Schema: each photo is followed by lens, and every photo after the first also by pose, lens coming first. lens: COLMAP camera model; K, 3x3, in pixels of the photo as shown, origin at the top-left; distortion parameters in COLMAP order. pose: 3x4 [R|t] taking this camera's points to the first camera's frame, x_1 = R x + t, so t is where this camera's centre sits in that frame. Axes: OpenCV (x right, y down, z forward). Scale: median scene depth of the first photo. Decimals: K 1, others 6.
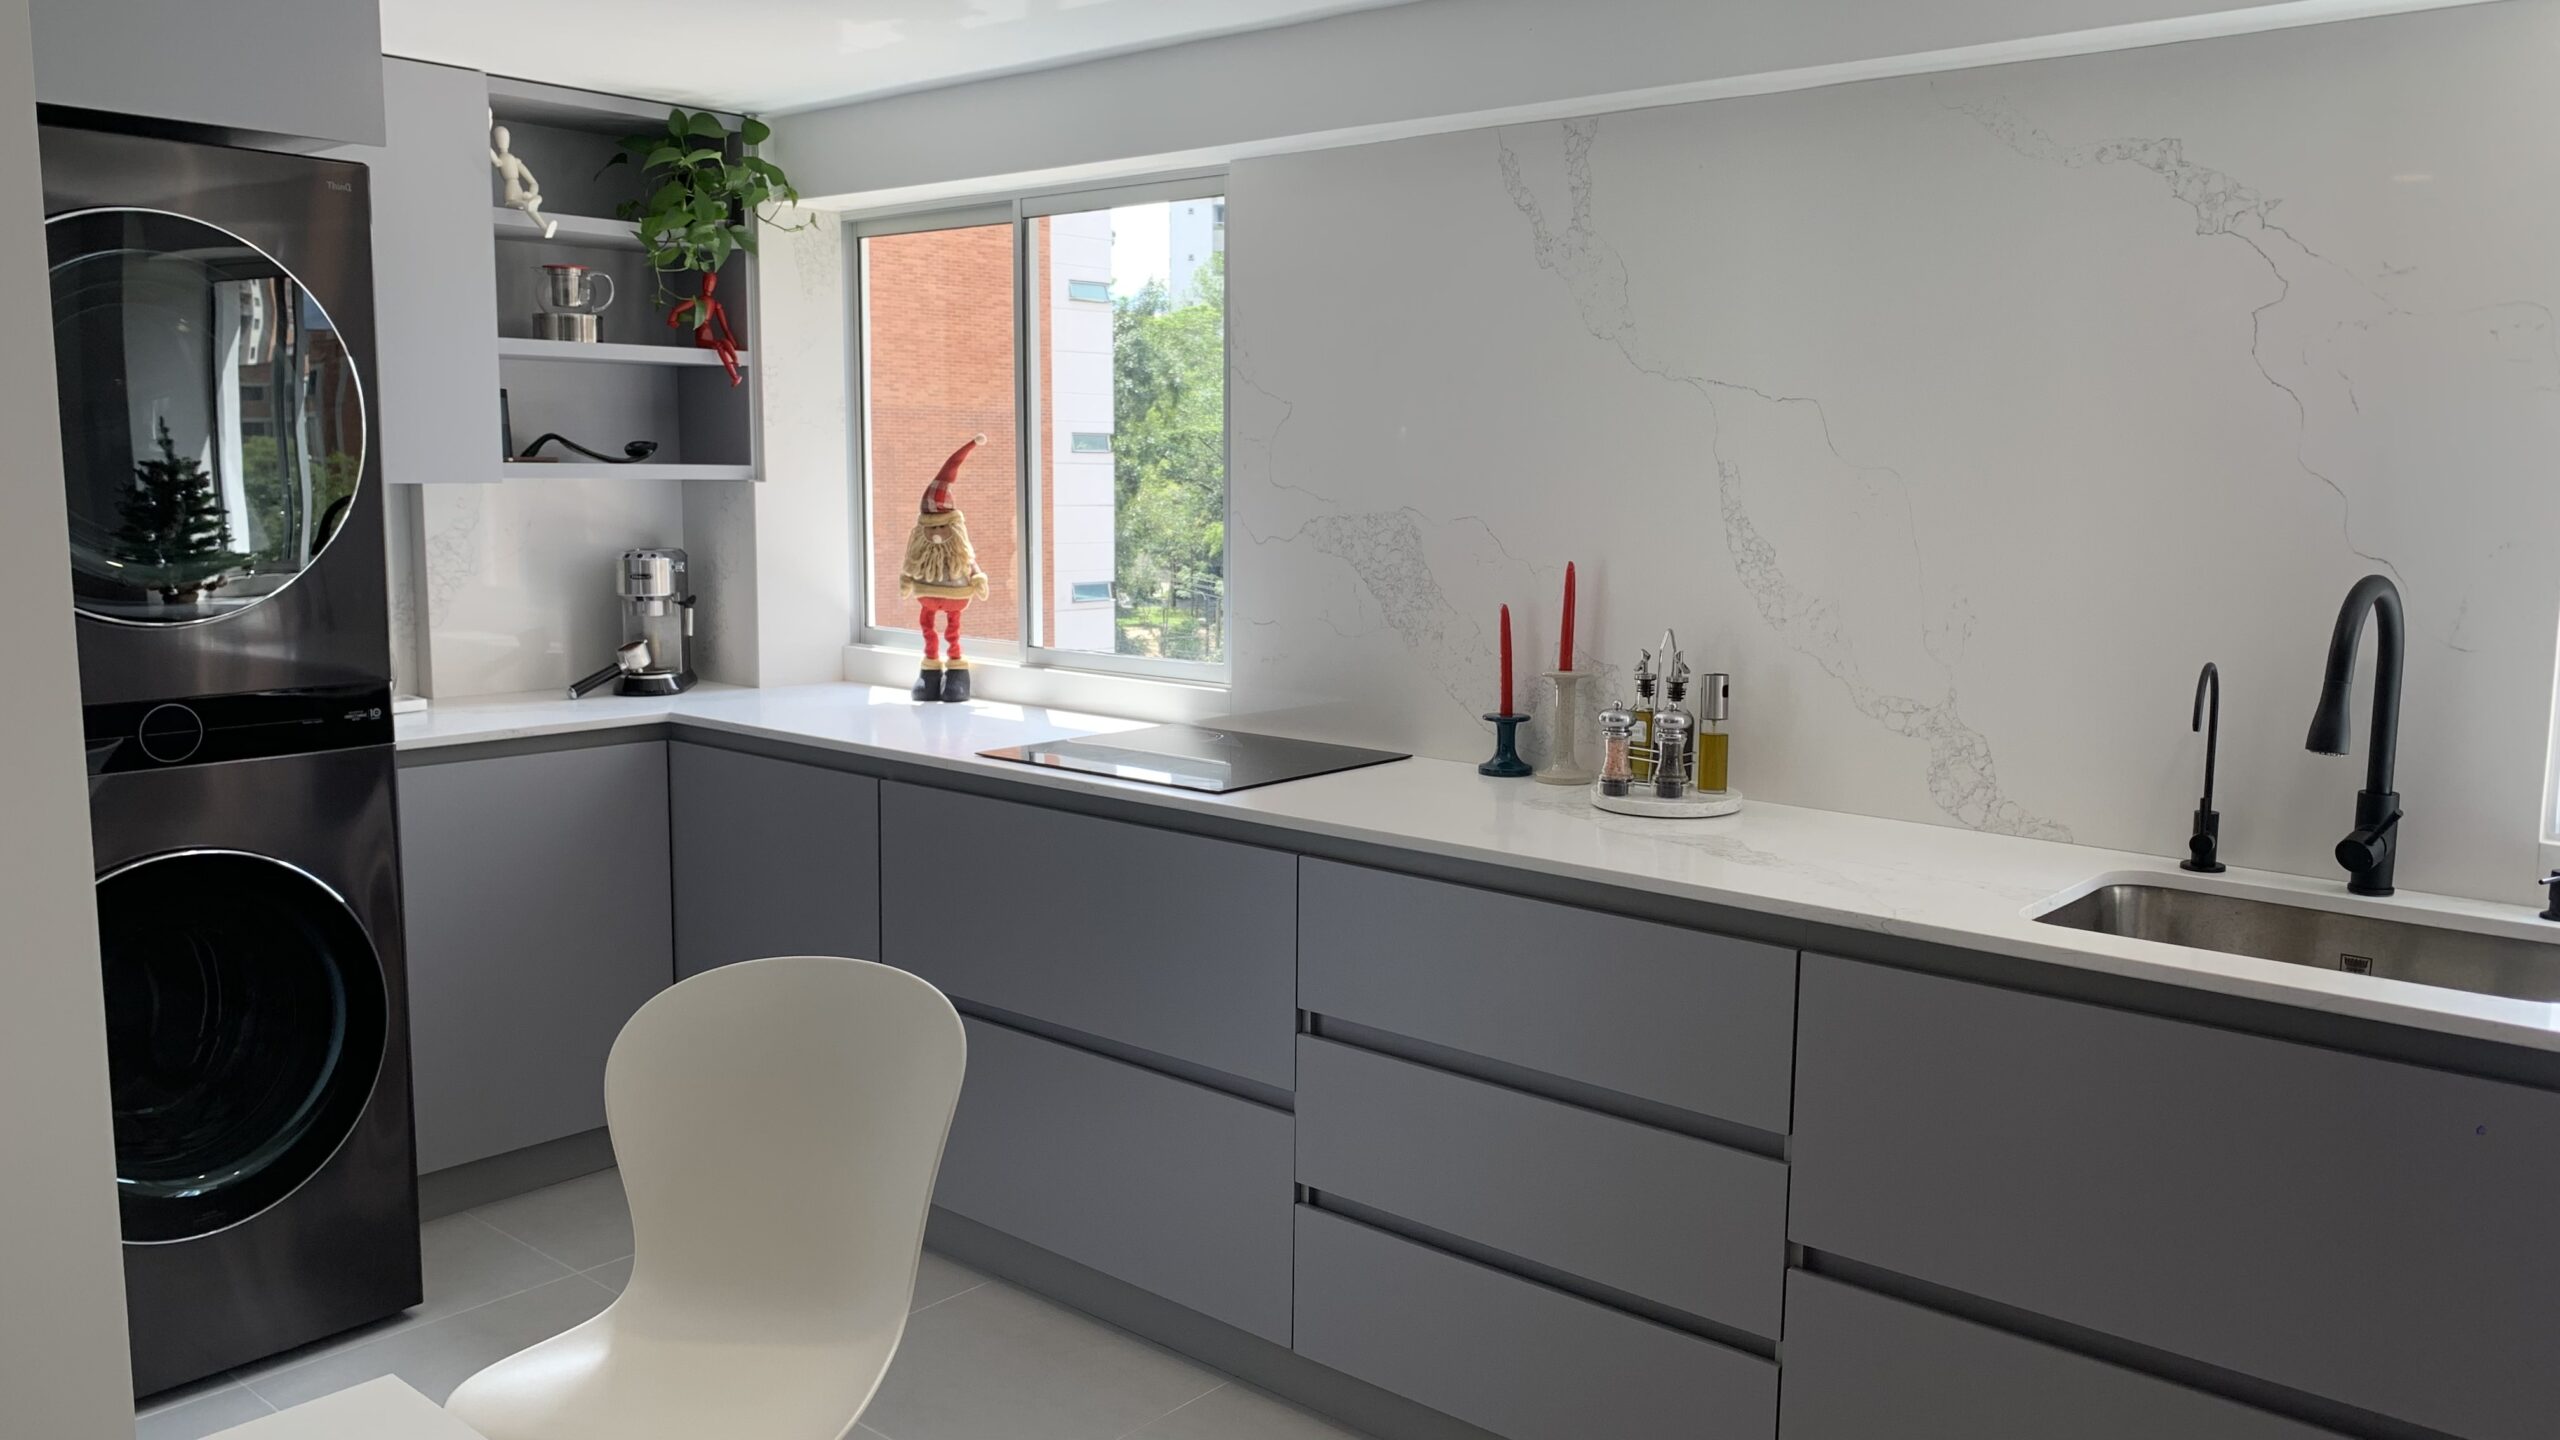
lens RADIAL K [[1900.4, 0, 1333.3], [0, 1900.4, 726.0], [0, 0, 1]] dist [0.120998, -0.362568]
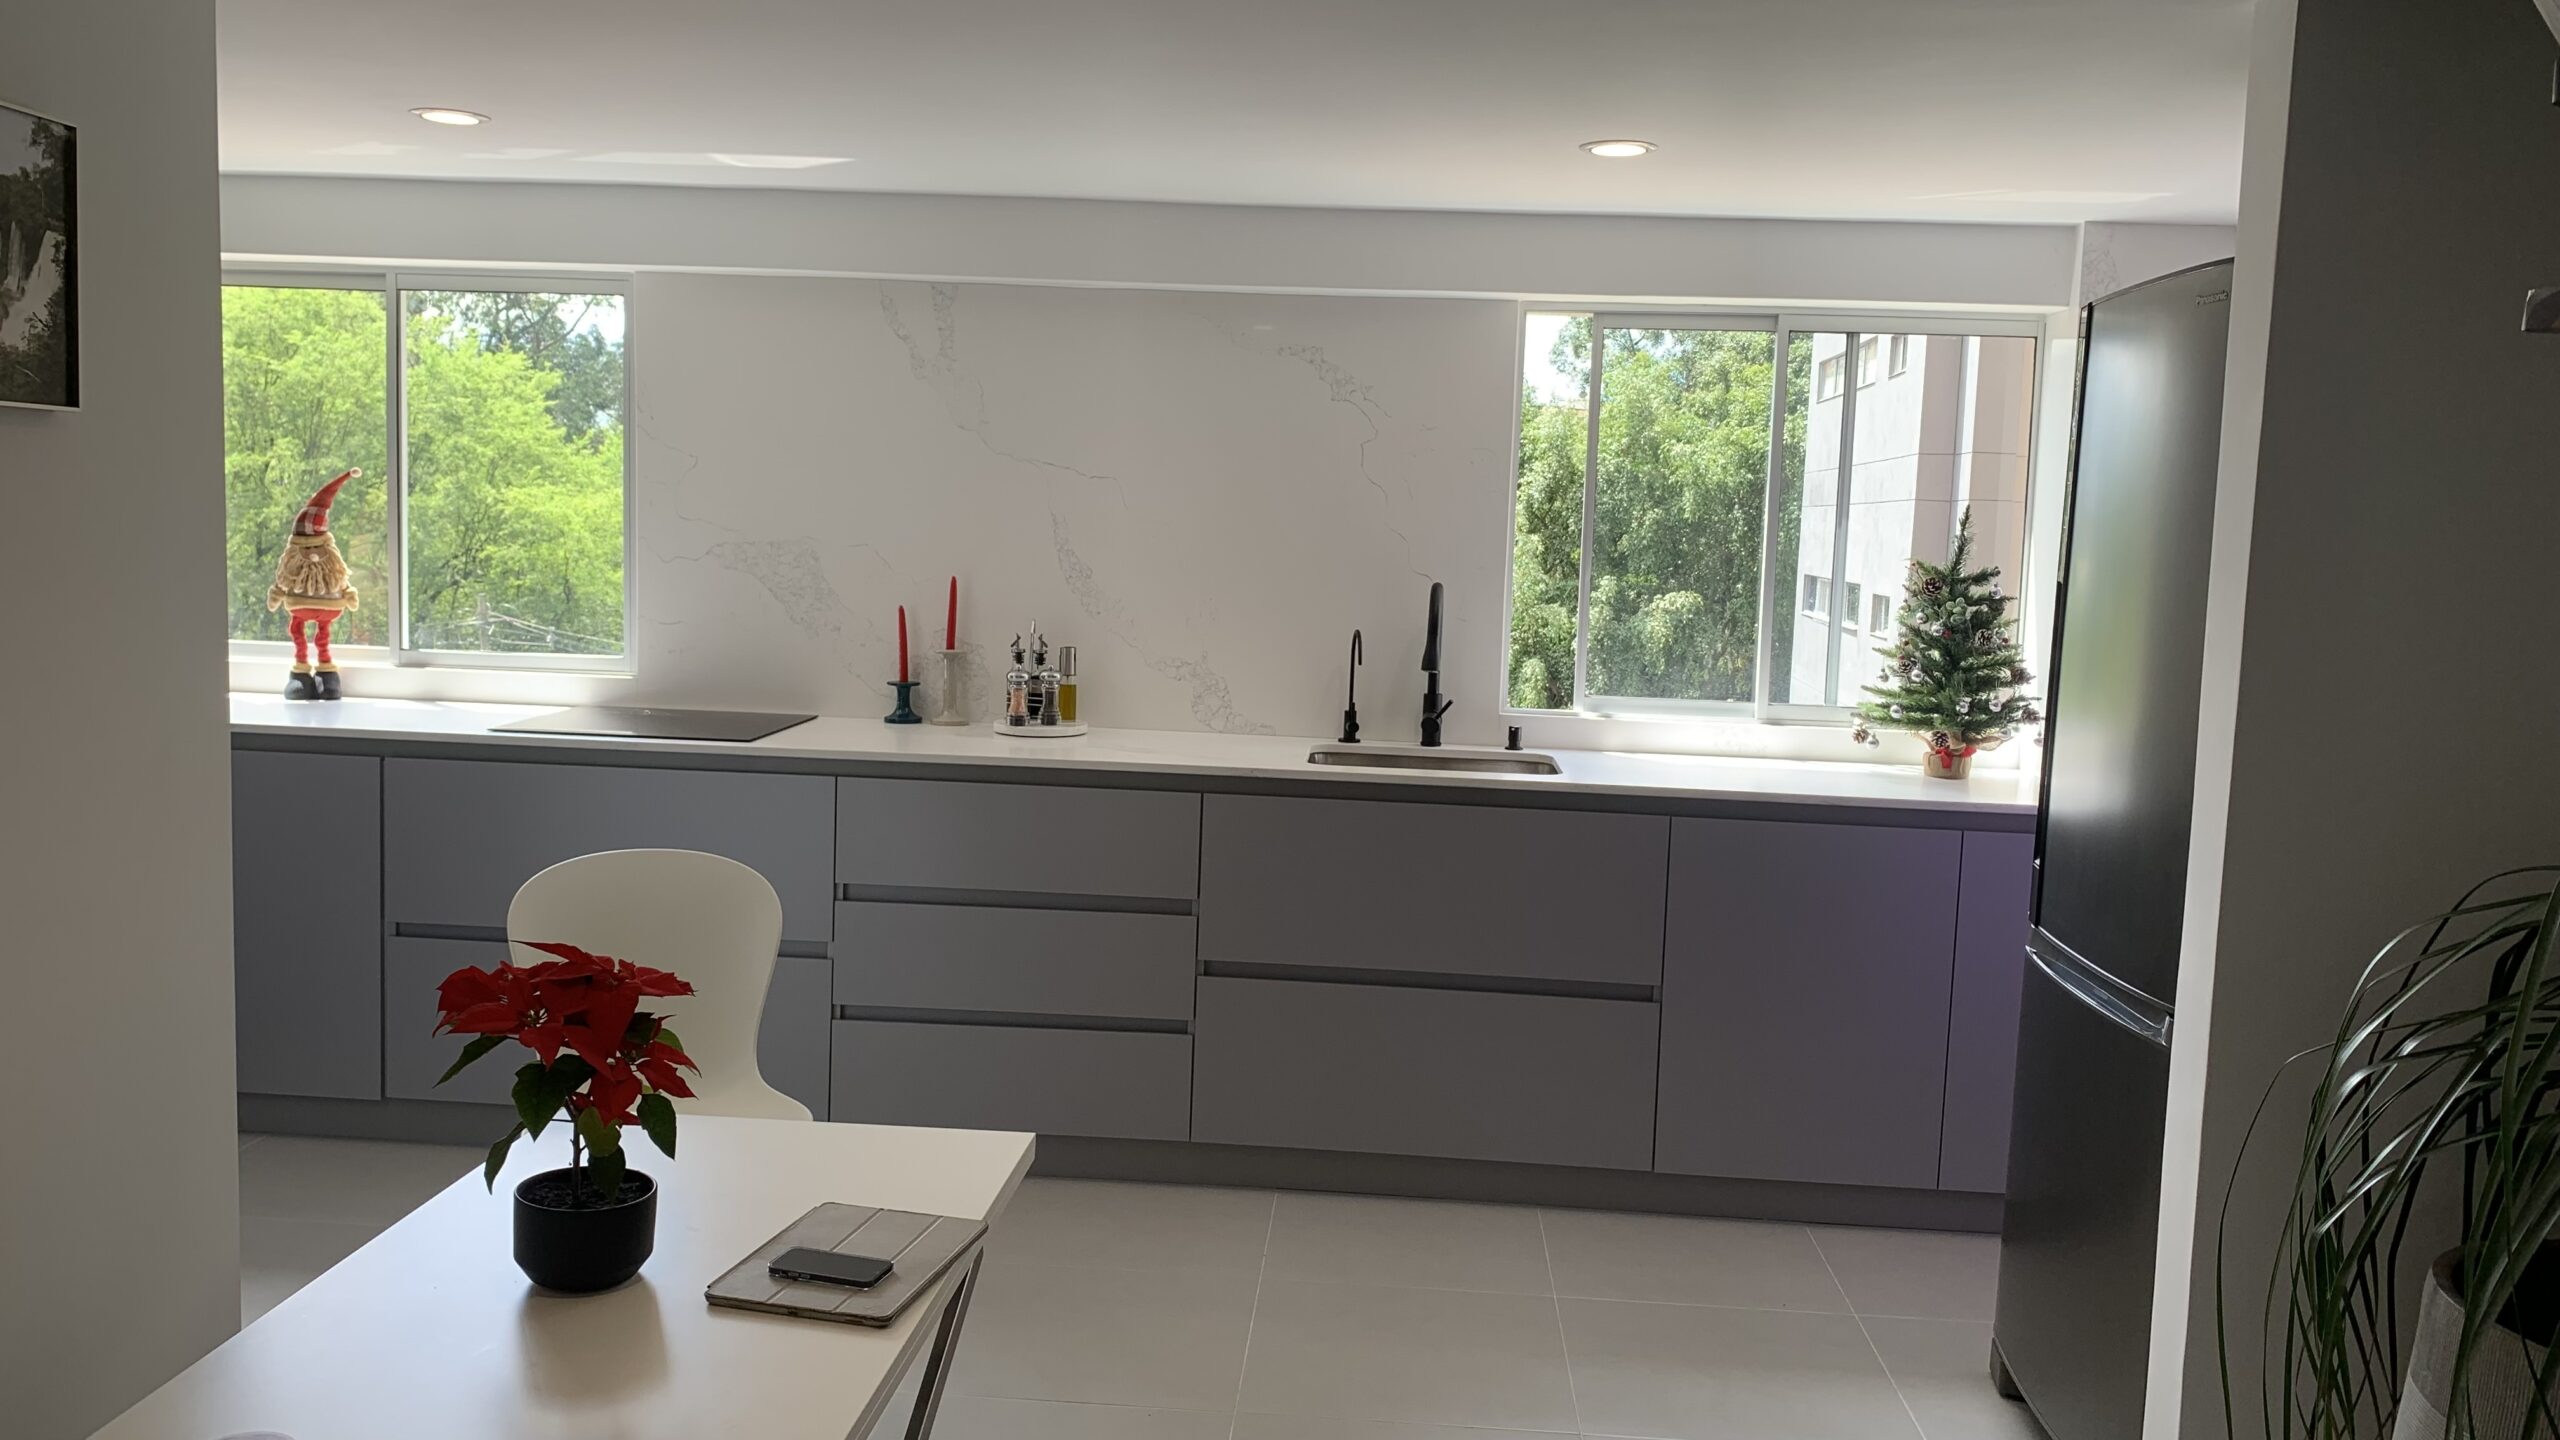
lens RADIAL K [[1900.4, 0, 1333.3], [0, 1900.4, 726.0], [0, 0, 1]] dist [0.120998, -0.362568]
pose [[0.770856, -0.047177, 0.635260, -0.581741], [0.056116, 0.998406, 0.006053, 0.037490], [-0.634533, 0.030982, 0.772275, -0.332871]]
